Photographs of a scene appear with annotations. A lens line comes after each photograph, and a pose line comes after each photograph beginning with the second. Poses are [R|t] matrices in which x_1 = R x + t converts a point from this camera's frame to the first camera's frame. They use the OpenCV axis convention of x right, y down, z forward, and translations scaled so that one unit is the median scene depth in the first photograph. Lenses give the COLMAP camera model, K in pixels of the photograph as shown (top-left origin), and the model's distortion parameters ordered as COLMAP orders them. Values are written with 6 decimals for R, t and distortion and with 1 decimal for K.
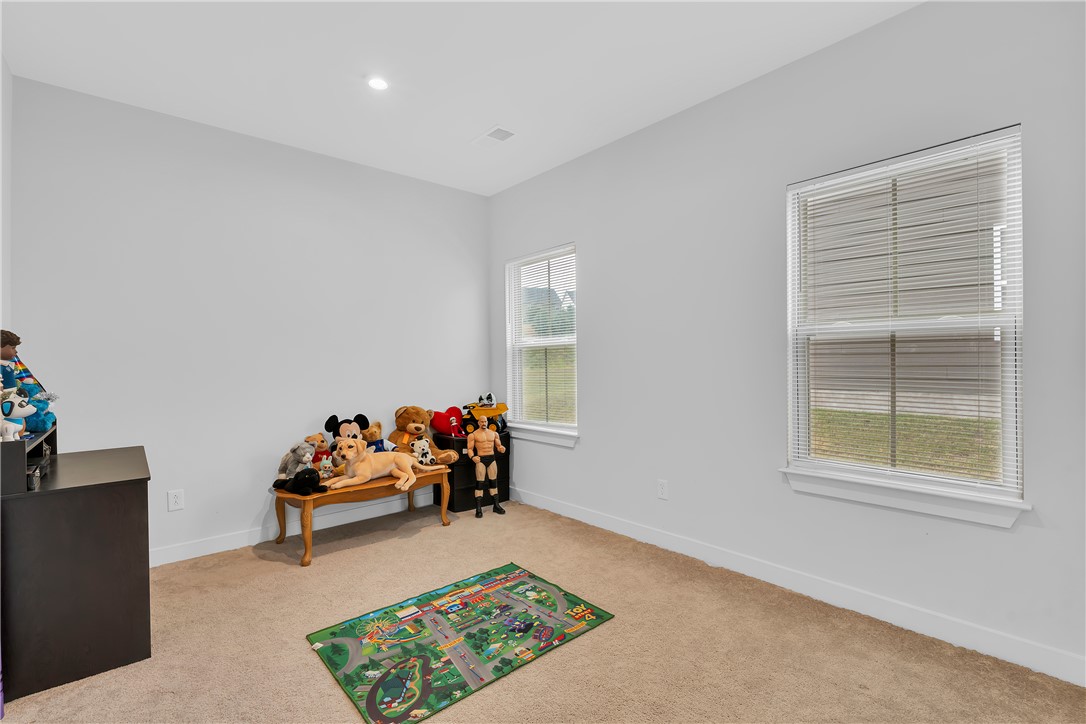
lens RADIAL K [[479.2, 0, 543.0], [0, 479.2, 362.0], [0, 0, 1]] dist [-0.002248, -0.000511]
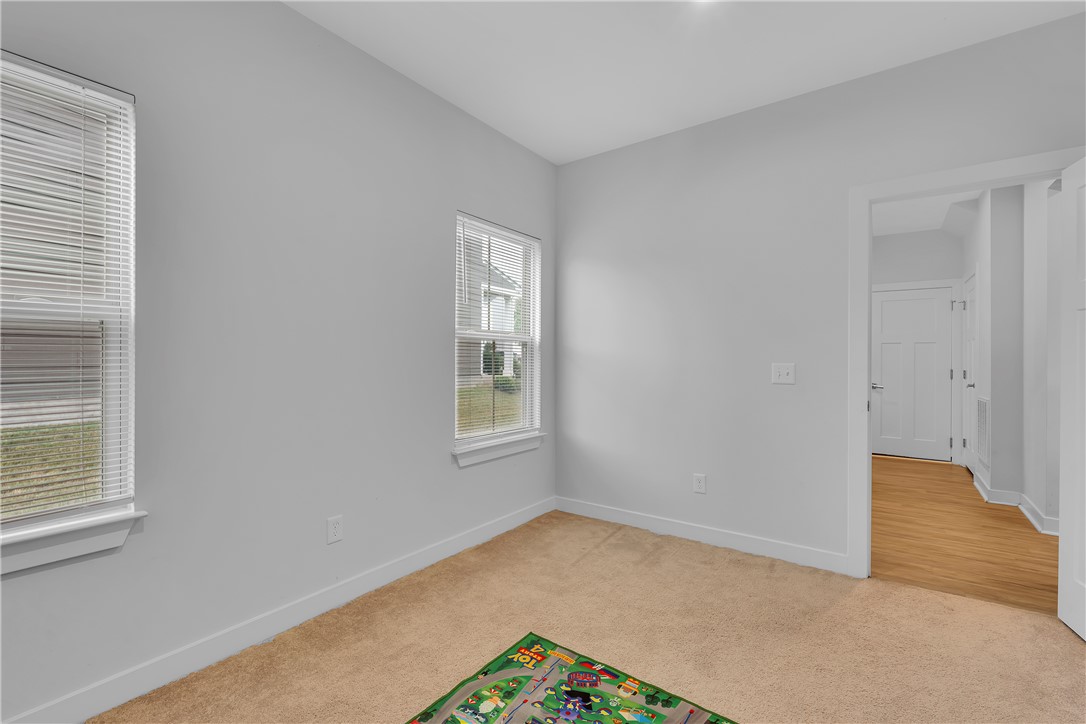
lens RADIAL K [[479.2, 0, 543.0], [0, 479.2, 362.0], [0, 0, 1]] dist [-0.002248, -0.000511]
pose [[-0.209587, 0.002131, 0.977788, -0.713788], [0.004199, 0.999990, -0.001280, 0.013563], [-0.977781, 0.003837, -0.209594, 1.108228]]
